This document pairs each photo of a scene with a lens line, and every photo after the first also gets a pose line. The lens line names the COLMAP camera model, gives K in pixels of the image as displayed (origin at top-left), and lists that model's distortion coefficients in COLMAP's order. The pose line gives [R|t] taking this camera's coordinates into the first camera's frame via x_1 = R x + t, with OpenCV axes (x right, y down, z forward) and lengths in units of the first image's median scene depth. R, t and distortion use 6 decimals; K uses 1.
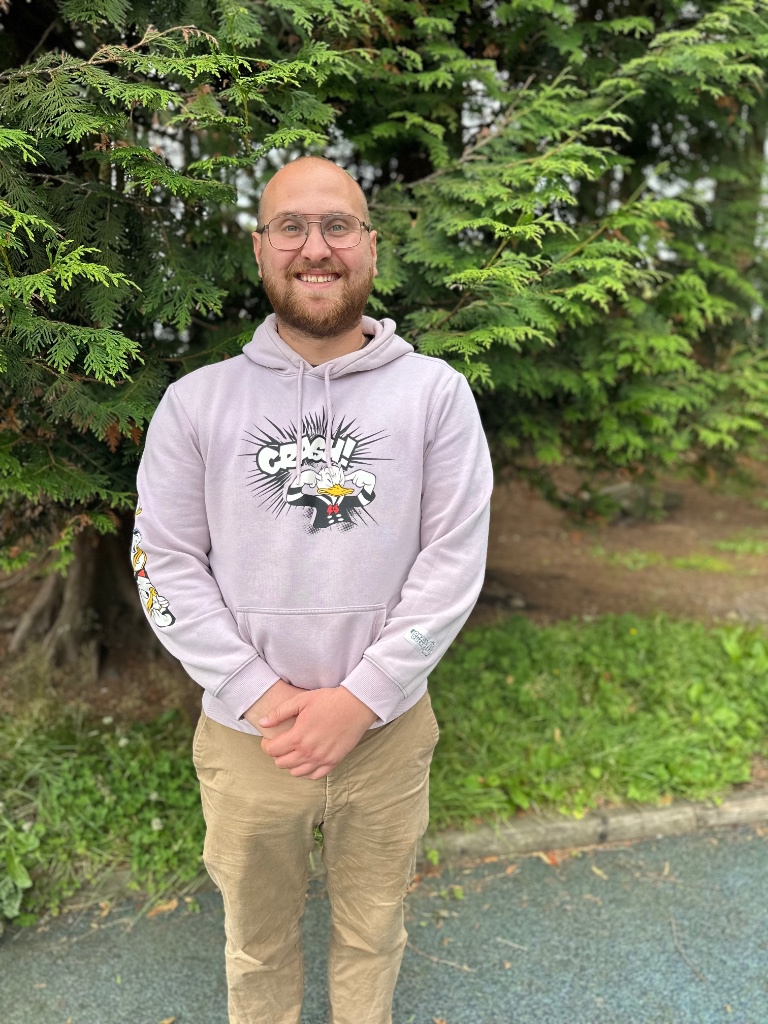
lens RADIAL K [[725.3, 0, 382.4], [0, 725.3, 513.9], [0, 0, 1]] dist [0.000868, -0.008780]
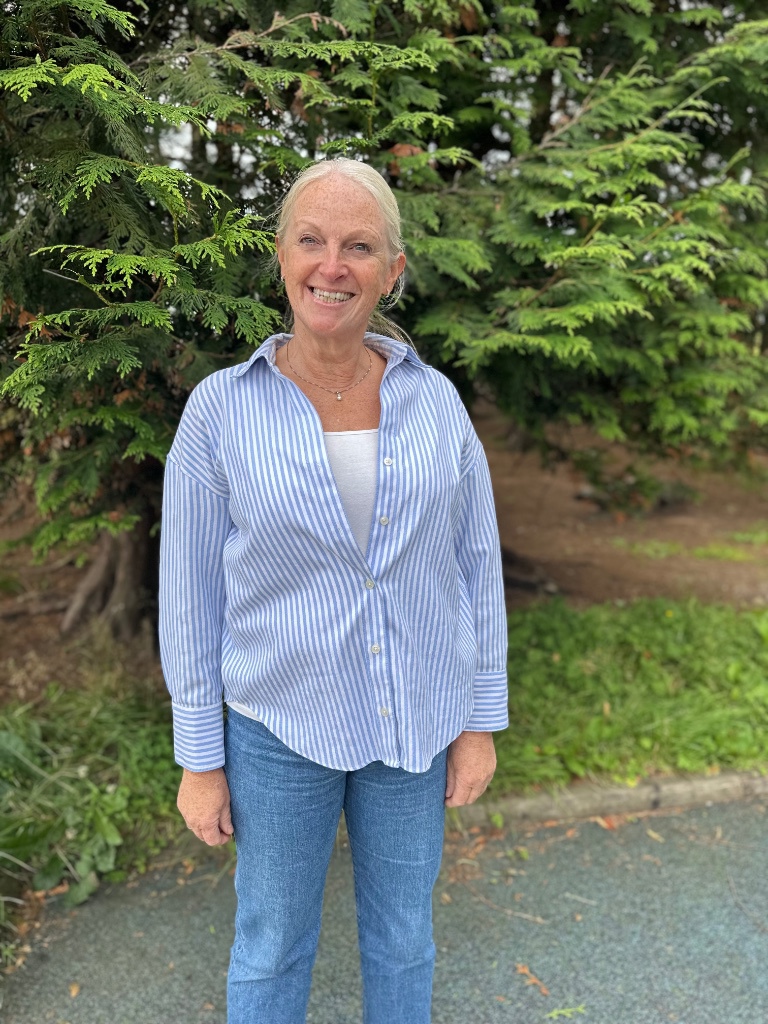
lens RADIAL K [[727.9, 0, 381.8], [0, 727.9, 519.6], [0, 0, 1]] dist [-0.007548, 0.000380]
pose [[0.999987, 0.003079, 0.004131, -0.107552], [-0.003124, 0.999936, 0.010865, 0.032278], [-0.004097, -0.010878, 0.999932, -0.040418]]
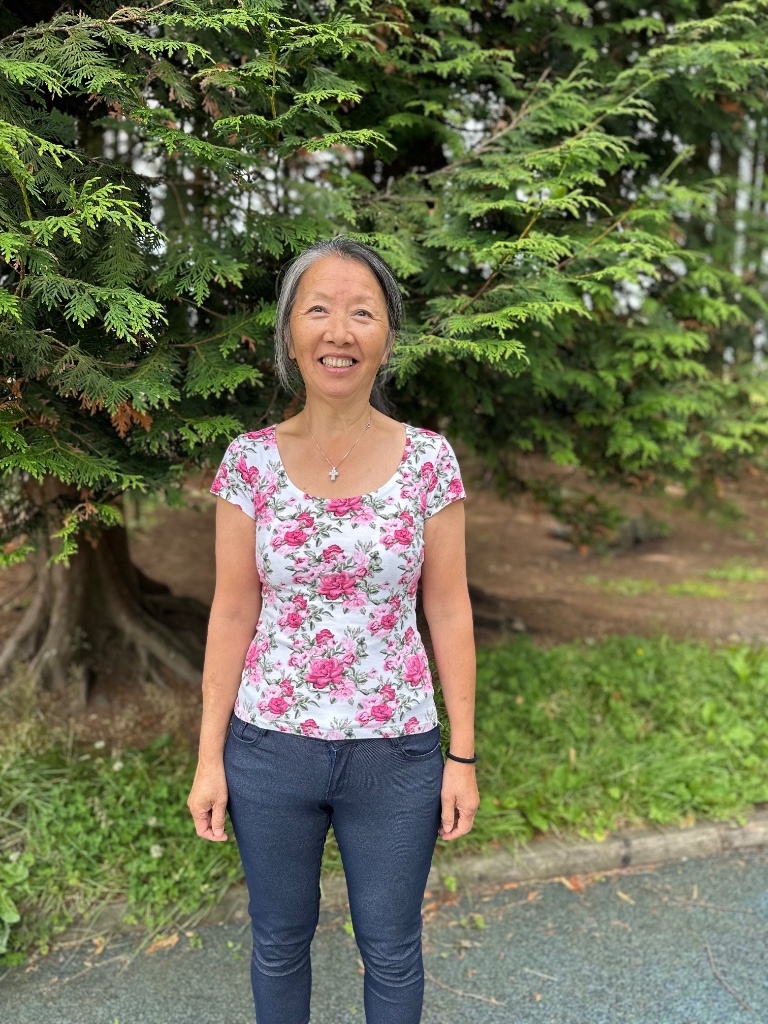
lens RADIAL K [[726.2, 0, 381.2], [0, 726.2, 518.0], [0, 0, 1]] dist [-0.004646, -0.003529]
pose [[0.999618, -0.005510, 0.027081, -0.045437], [0.006904, 0.998641, -0.051659, 0.051024], [-0.026760, 0.051826, 0.998298, 0.042856]]
